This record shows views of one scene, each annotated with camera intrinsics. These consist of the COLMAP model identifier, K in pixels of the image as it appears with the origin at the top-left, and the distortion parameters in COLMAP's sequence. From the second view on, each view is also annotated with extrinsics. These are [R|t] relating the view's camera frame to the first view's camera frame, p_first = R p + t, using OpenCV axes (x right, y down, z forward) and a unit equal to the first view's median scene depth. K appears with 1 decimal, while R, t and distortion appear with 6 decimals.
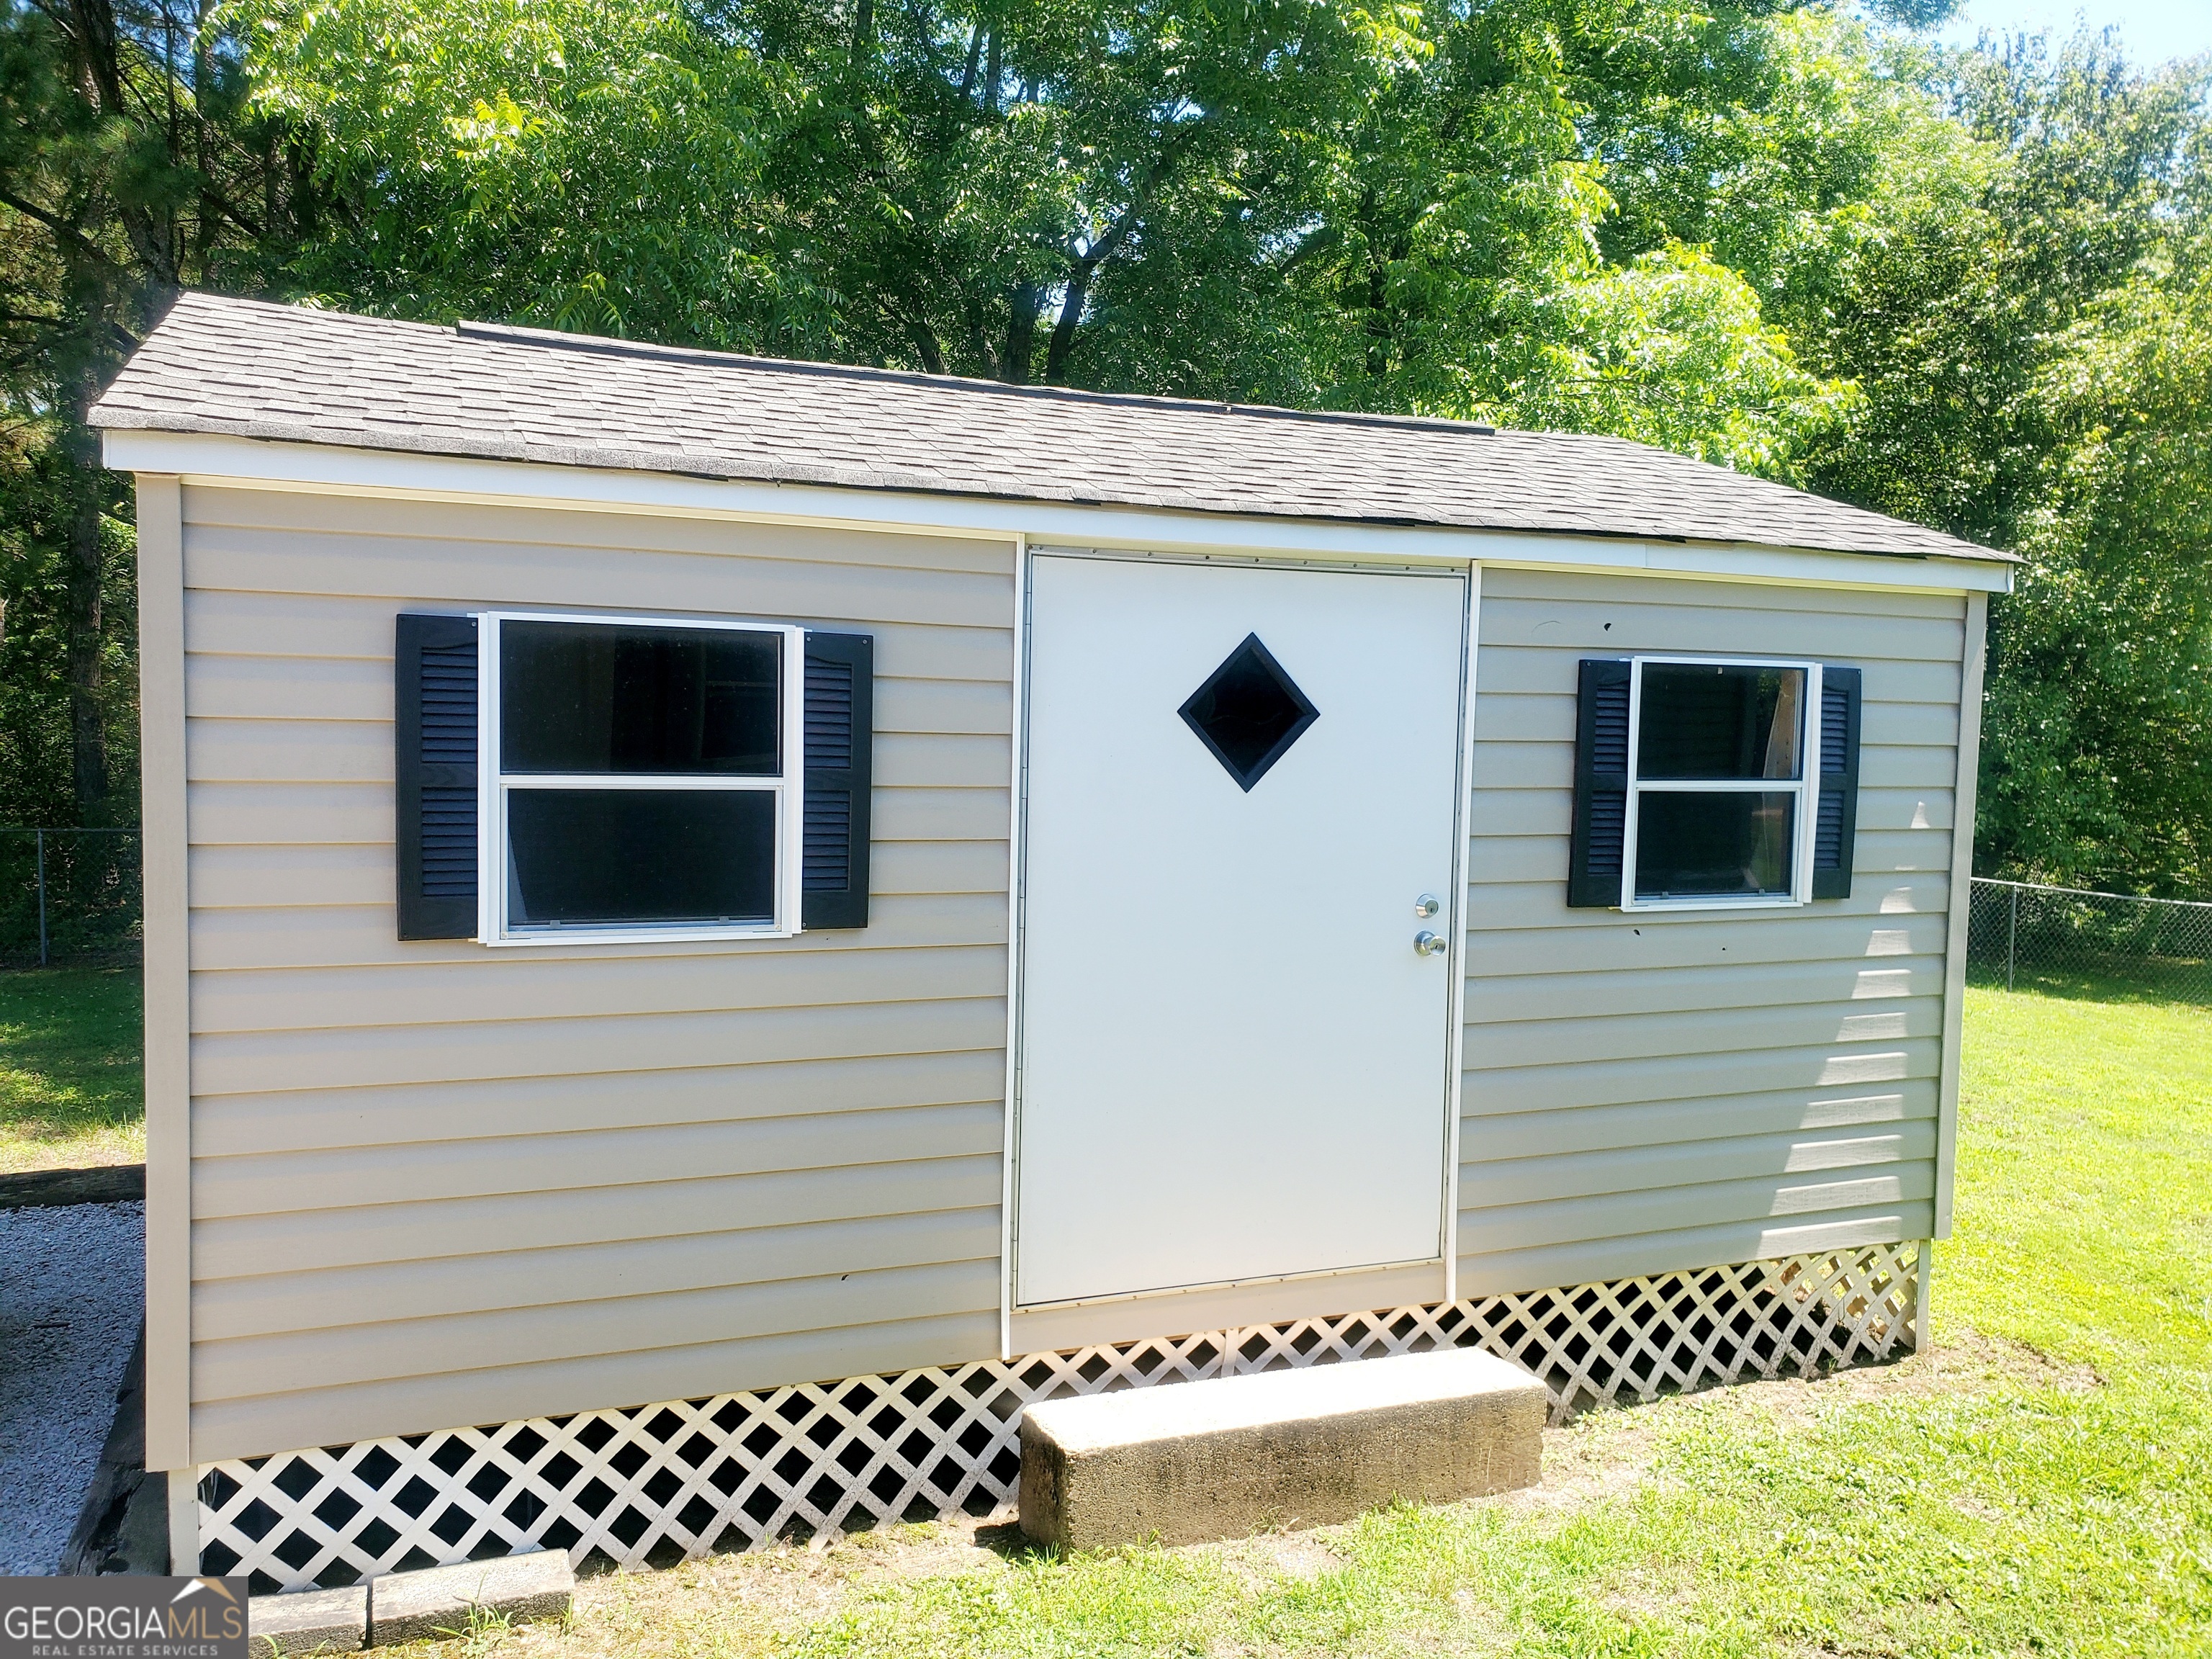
lens RADIAL K [[1699.4, 0, 1103.5], [0, 1699.4, 834.4], [0, 0, 1]] dist [0.025551, -0.000840]
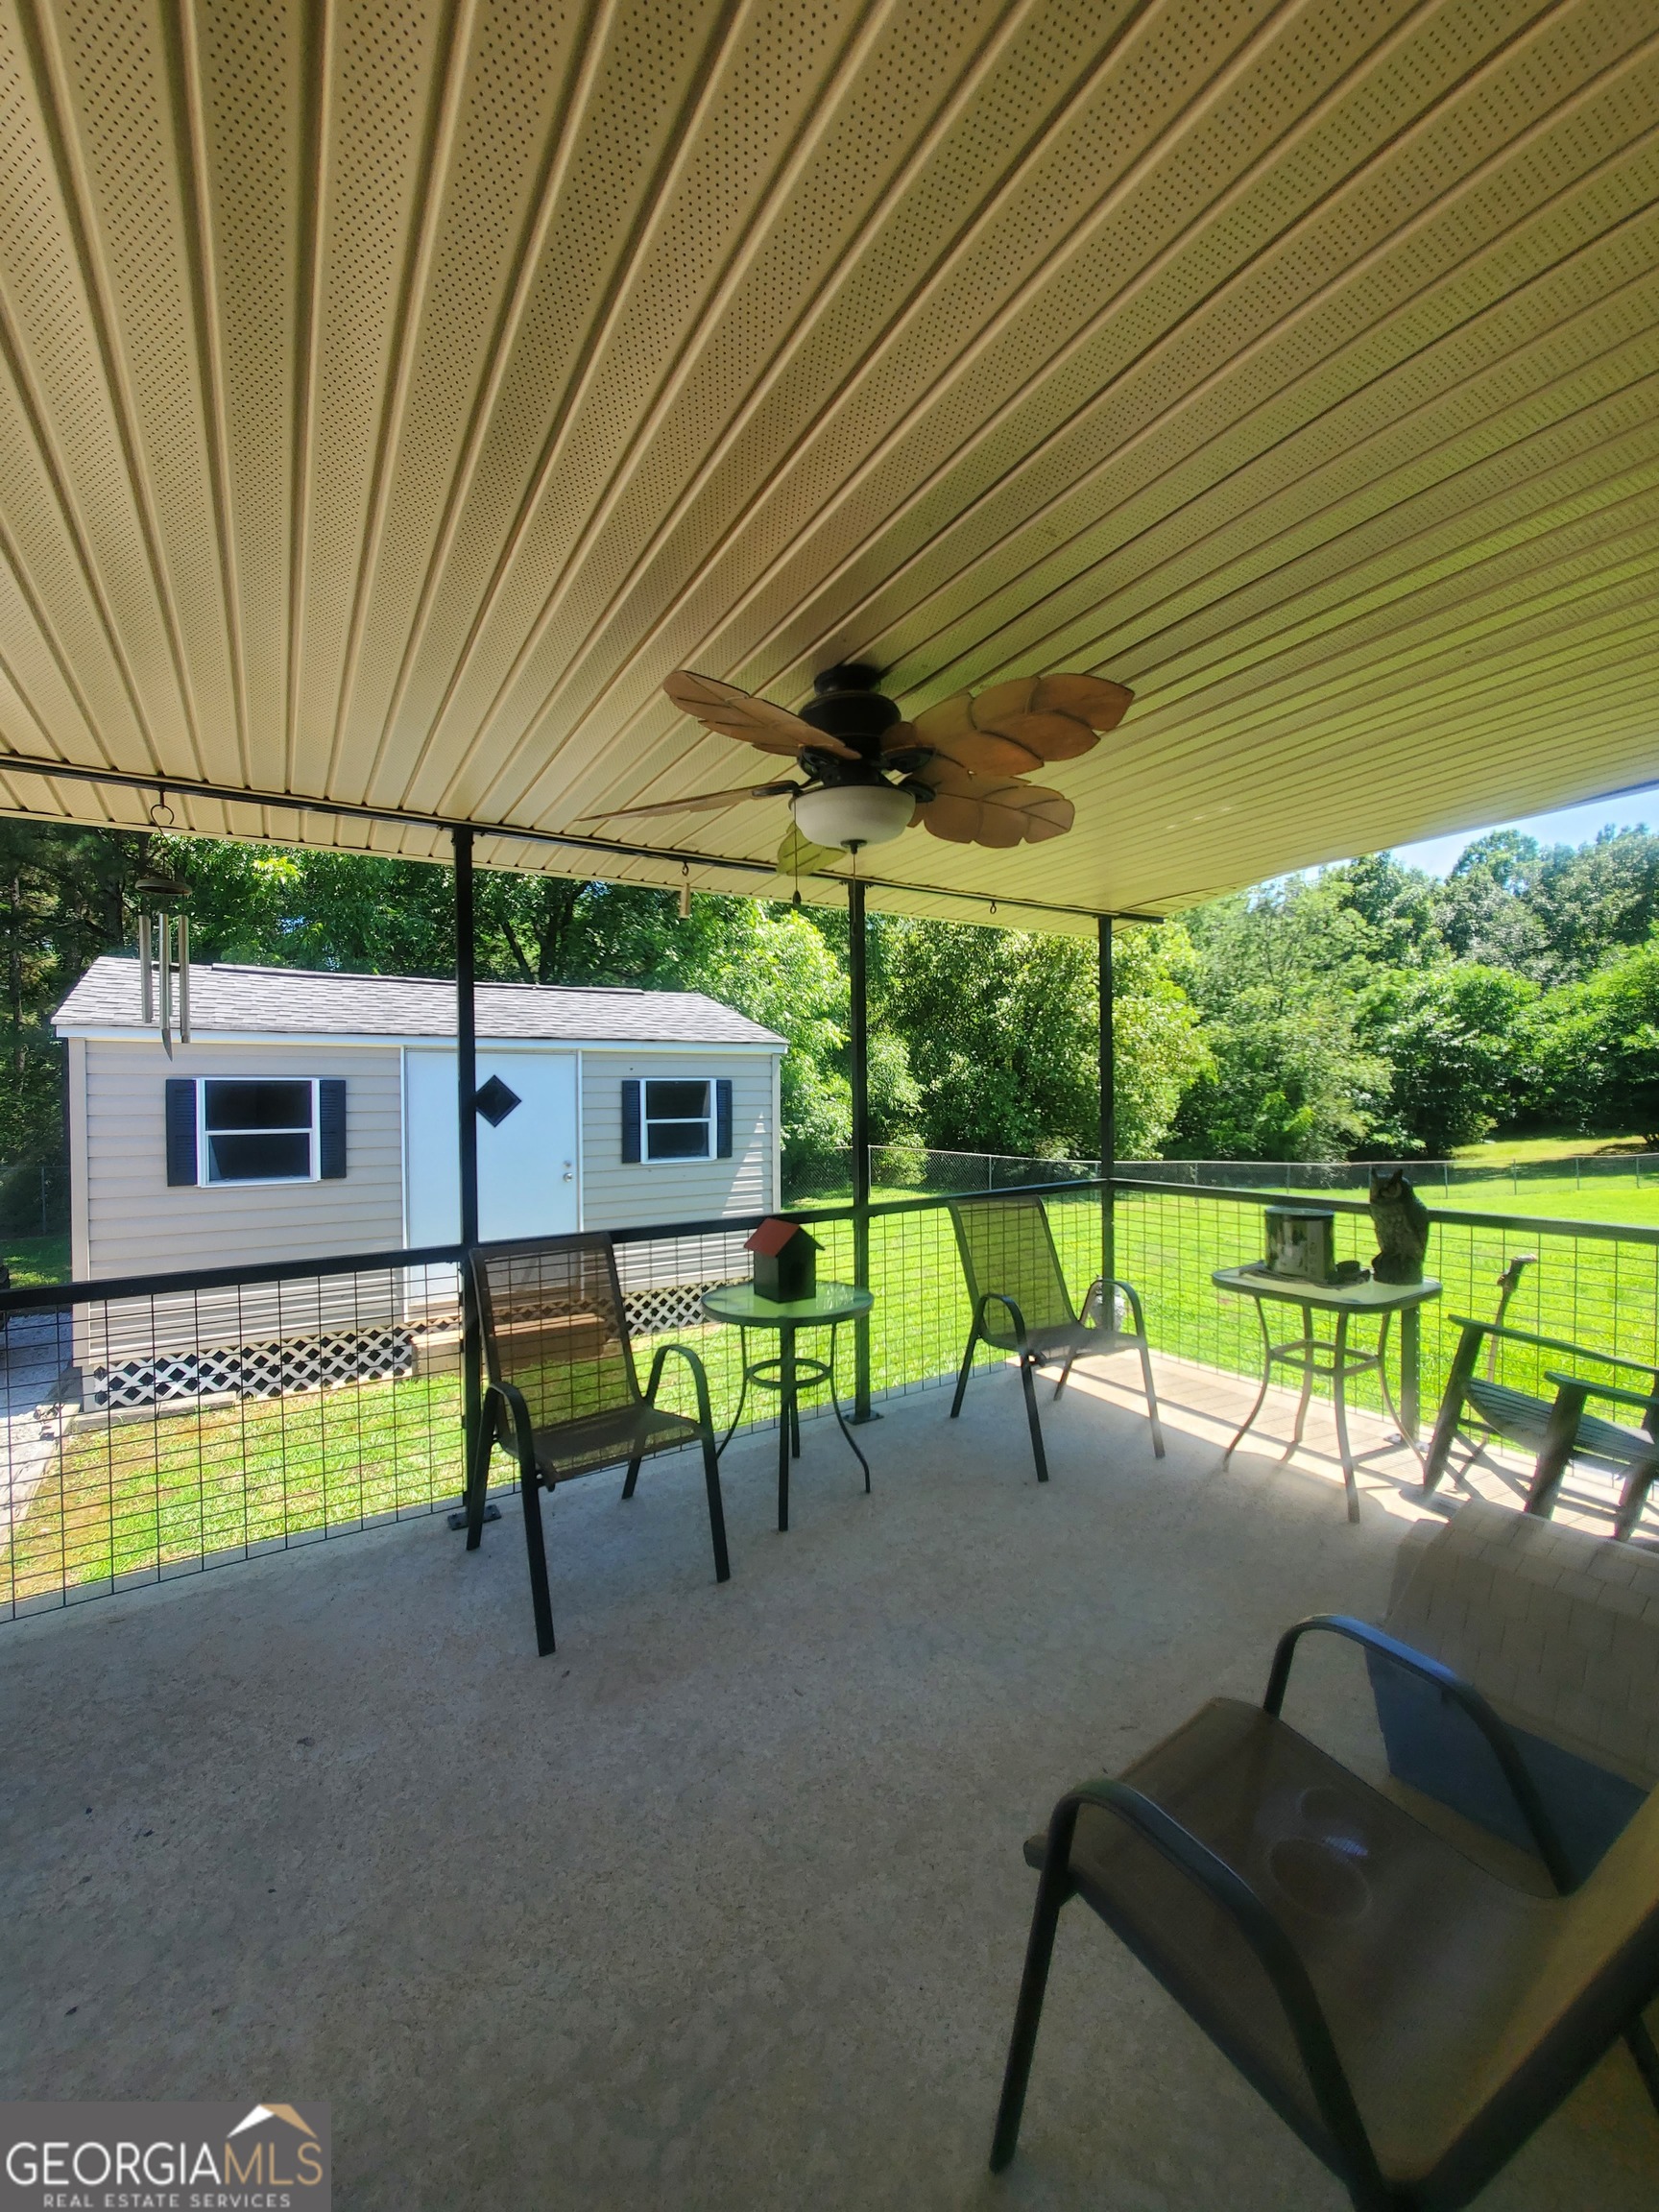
lens RADIAL K [[872.8, 0, 832.2], [0, 872.8, 1111.5], [0, 0, 1]] dist [0.006421, -0.002563]
pose [[0.985722, -0.031007, 0.165499, 0.464276], [0.038718, 0.998300, -0.043573, 0.039892], [-0.163866, 0.049359, 0.985247, -0.680476]]
